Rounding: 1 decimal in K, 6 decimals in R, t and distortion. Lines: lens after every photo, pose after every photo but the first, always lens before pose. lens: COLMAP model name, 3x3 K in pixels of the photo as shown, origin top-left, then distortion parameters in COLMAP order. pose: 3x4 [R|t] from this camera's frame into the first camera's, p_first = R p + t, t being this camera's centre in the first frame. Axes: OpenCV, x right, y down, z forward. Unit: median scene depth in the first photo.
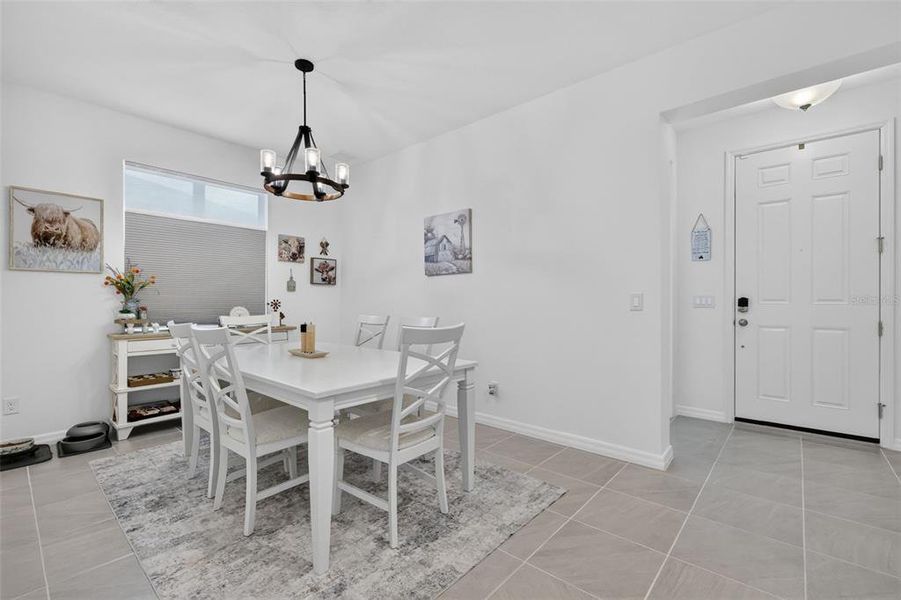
lens RADIAL K [[397.3, 0, 454.3], [0, 397.3, 300.5], [0, 0, 1]] dist [0.012360, -0.000597]
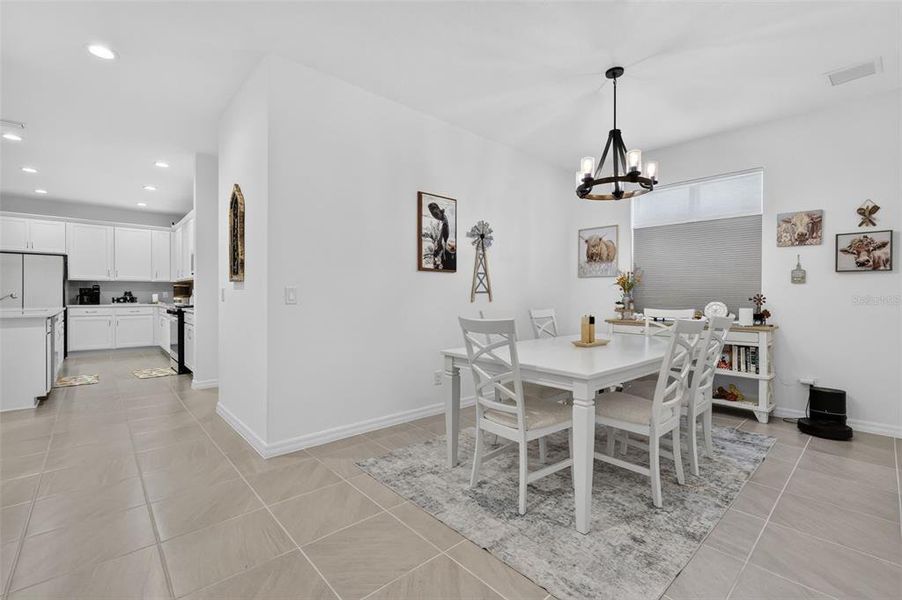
lens RADIAL K [[397.8, 0, 460.3], [0, 397.8, 301.4], [0, 0, 1]] dist [0.012360, -0.000597]
pose [[-0.105810, 0.018215, -0.994220, 0.566855], [-0.000490, 0.999831, 0.018370, -0.002818], [0.994386, 0.002431, -0.105783, 0.554552]]
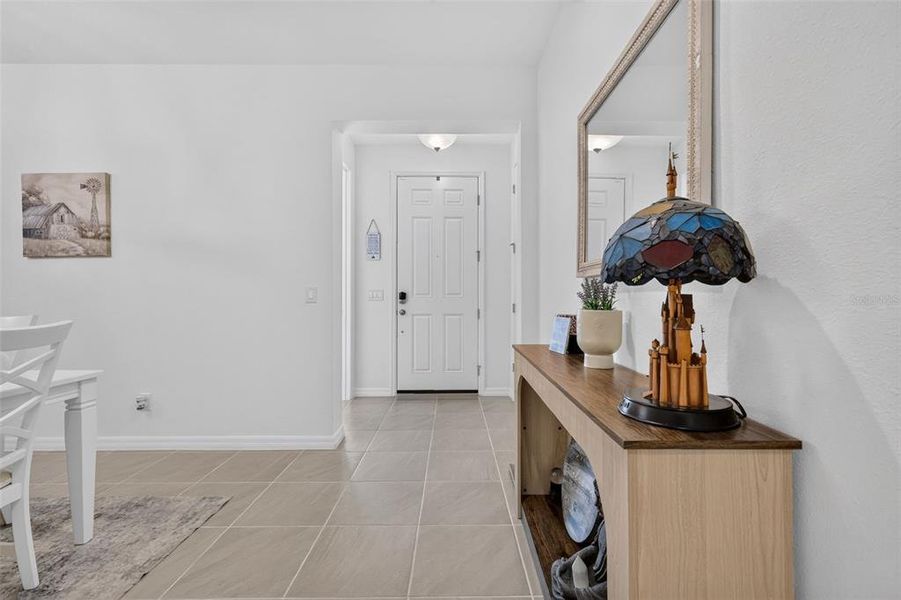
lens RADIAL K [[397.3, 0, 450.3], [0, 397.3, 294.4], [0, 0, 1]] dist [0.012360, -0.000597]
pose [[0.755911, 0.004153, 0.654661, 0.038840], [-0.002977, 0.999991, -0.002907, 0.003572], [-0.654667, 0.000248, 0.755917, -0.022957]]
